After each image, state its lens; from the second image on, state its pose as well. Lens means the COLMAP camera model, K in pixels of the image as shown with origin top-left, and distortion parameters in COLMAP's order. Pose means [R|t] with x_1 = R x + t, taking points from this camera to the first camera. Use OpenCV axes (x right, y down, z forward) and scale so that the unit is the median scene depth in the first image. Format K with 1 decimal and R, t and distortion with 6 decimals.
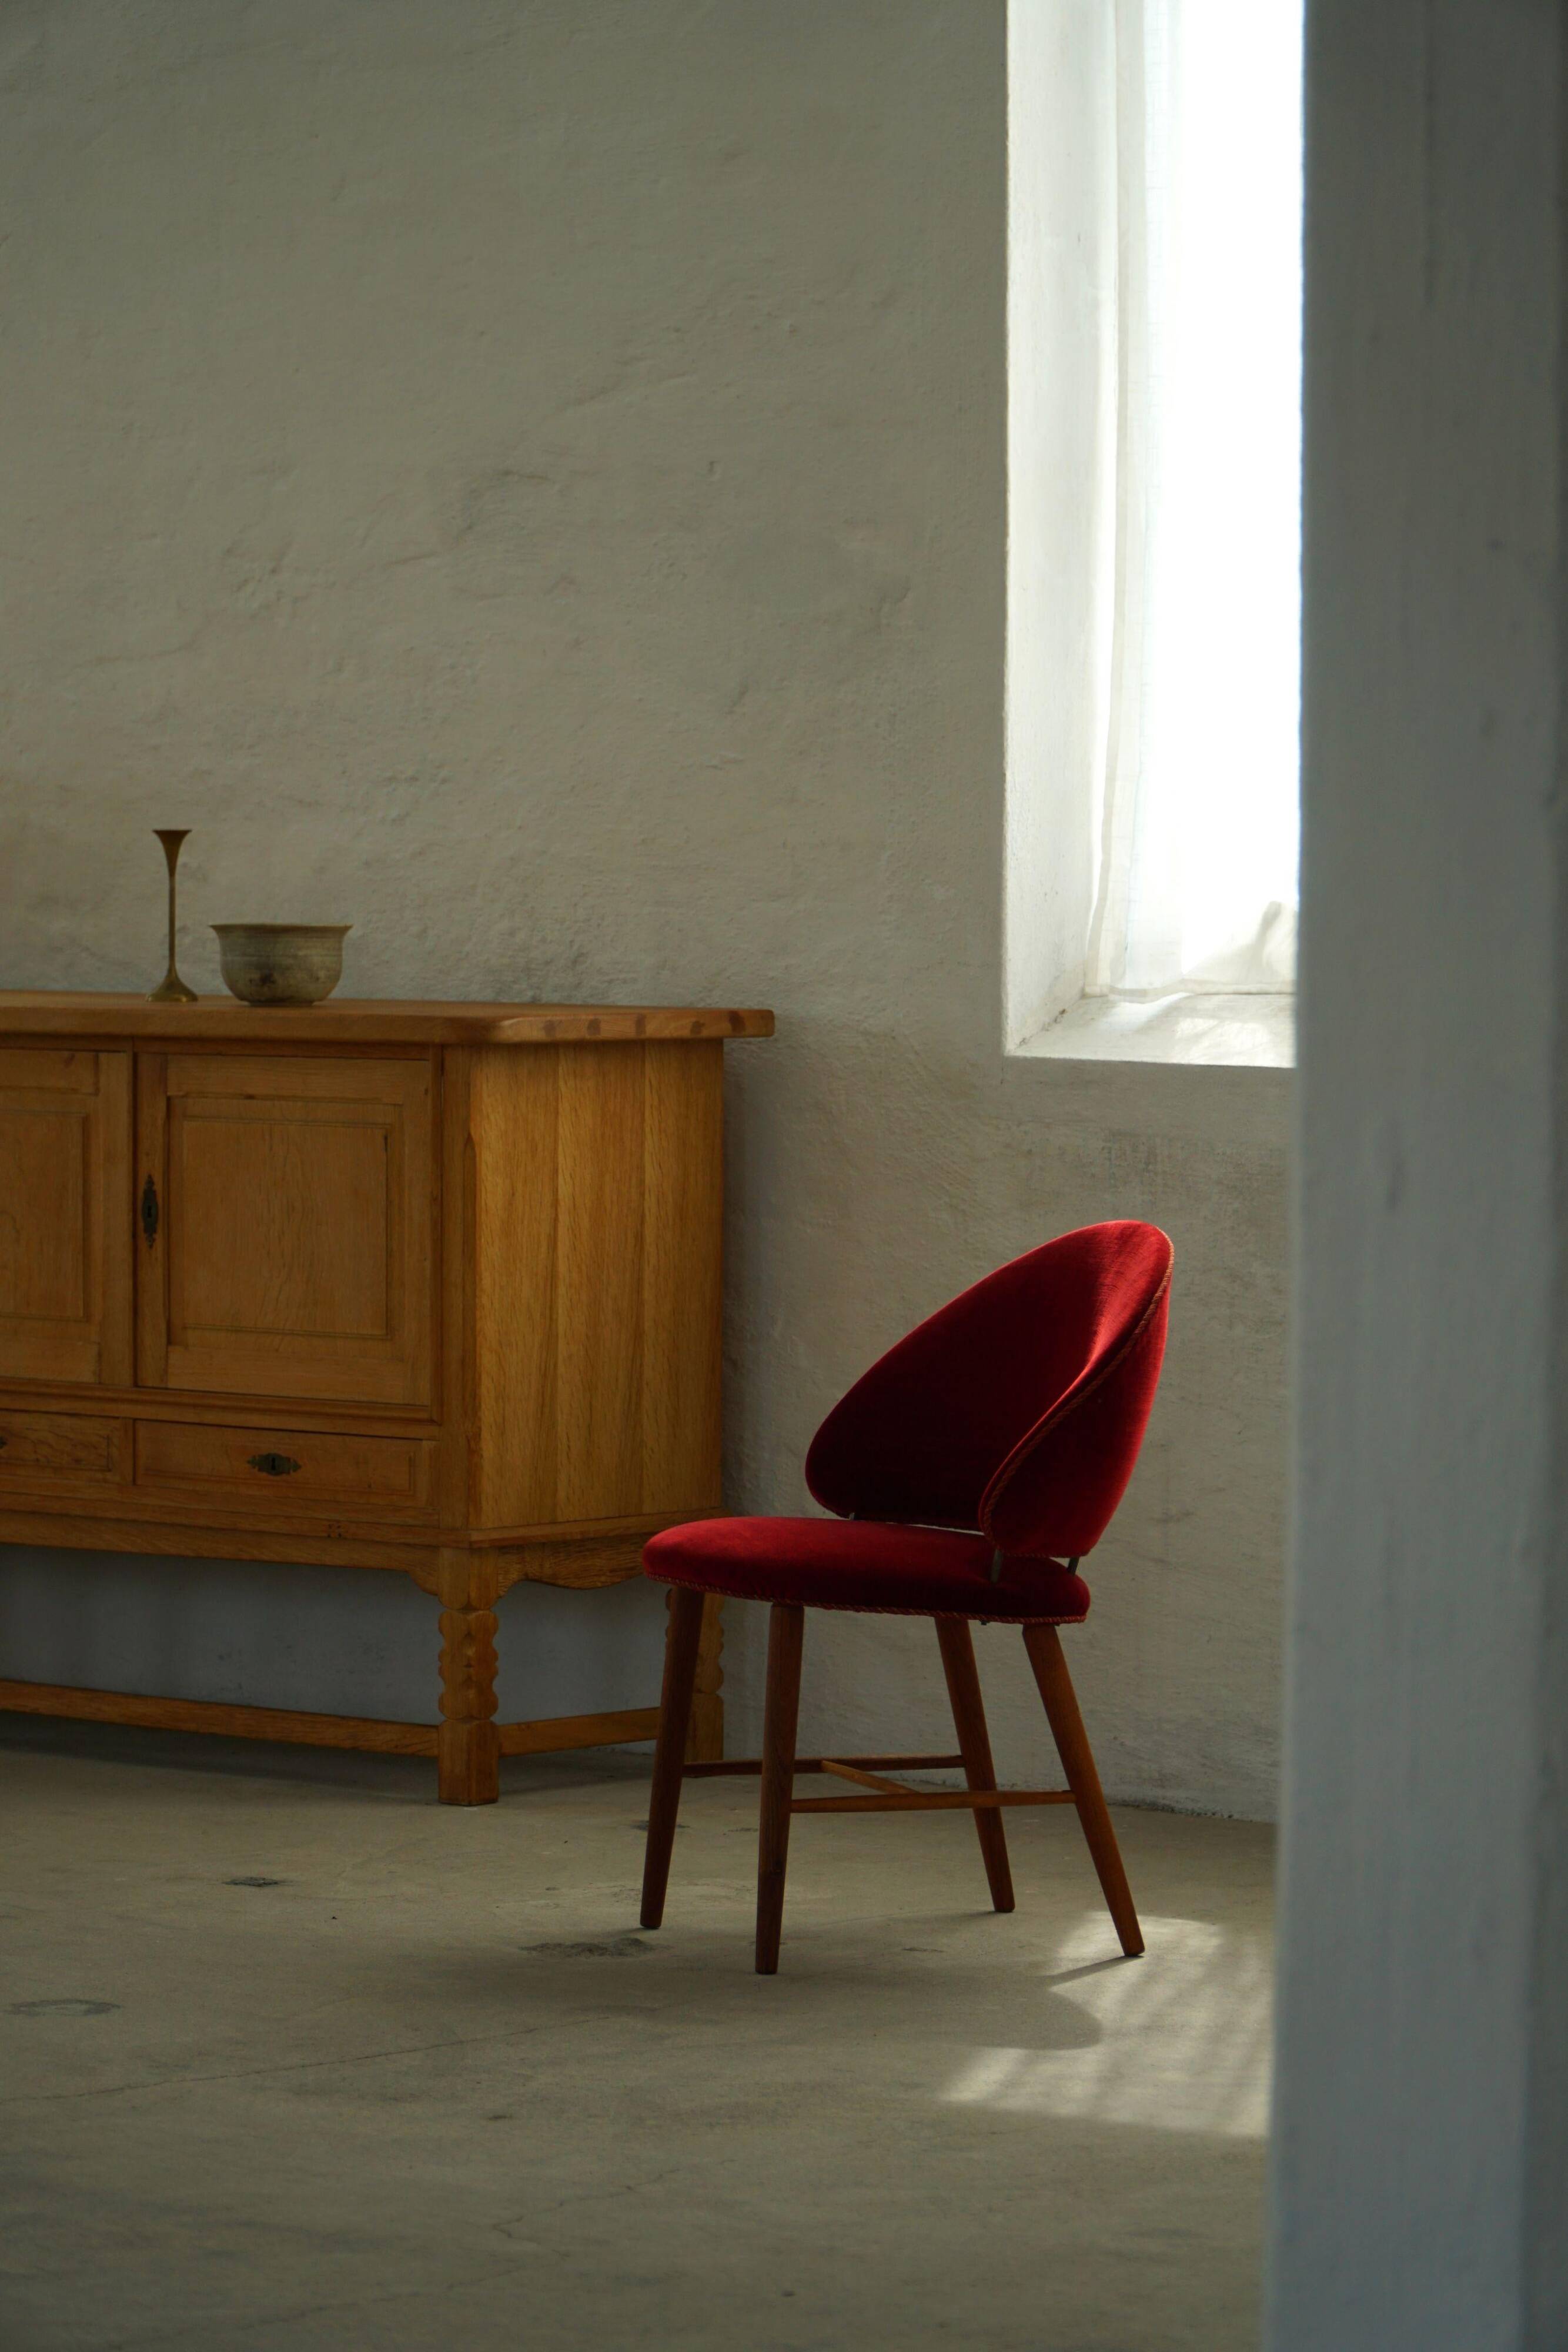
lens RADIAL K [[7942.2, 0, 784.0], [0, 7942.2, 1176.0], [0, 0, 1]] dist [-0.863307, 6.998039]
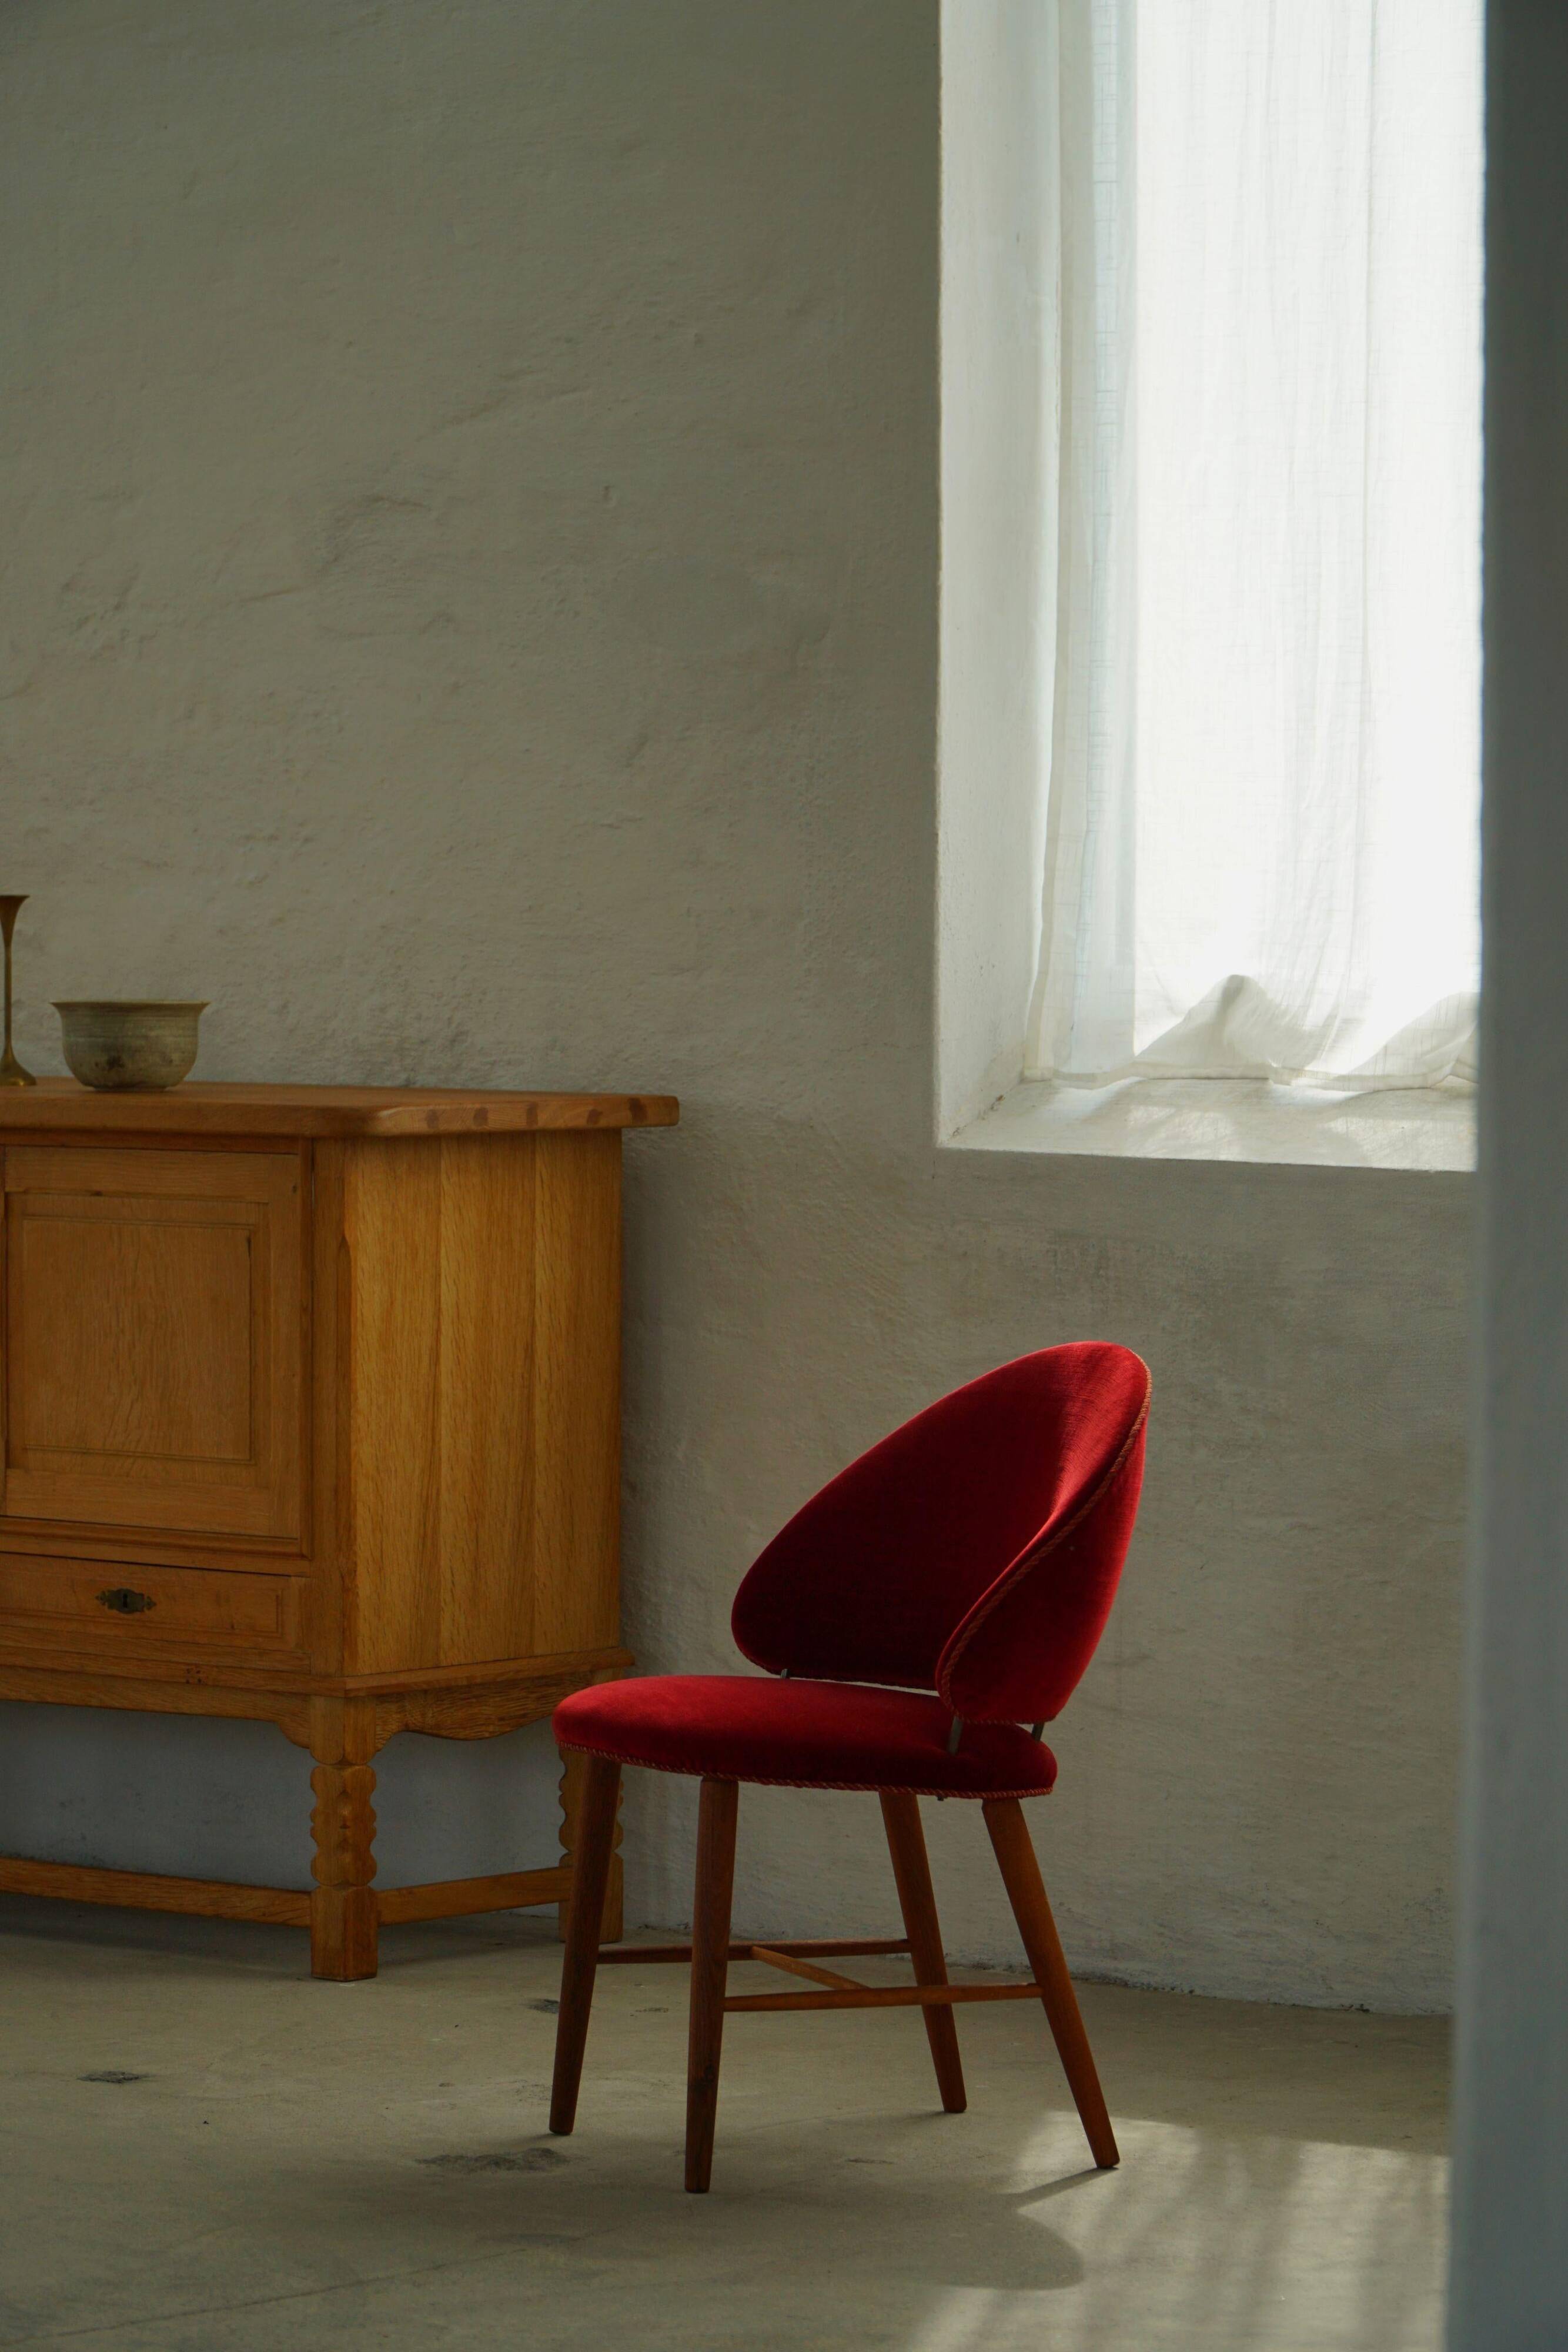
lens RADIAL K [[7942.2, 0, 784.0], [0, 7942.2, 1176.0], [0, 0, 1]] dist [-0.863307, 6.998039]
pose [[0.999558, -0.001739, 0.029689, -0.016262], [0.001805, 0.999996, -0.002200, -0.010022], [-0.029685, 0.002253, 0.999557, 0.101306]]
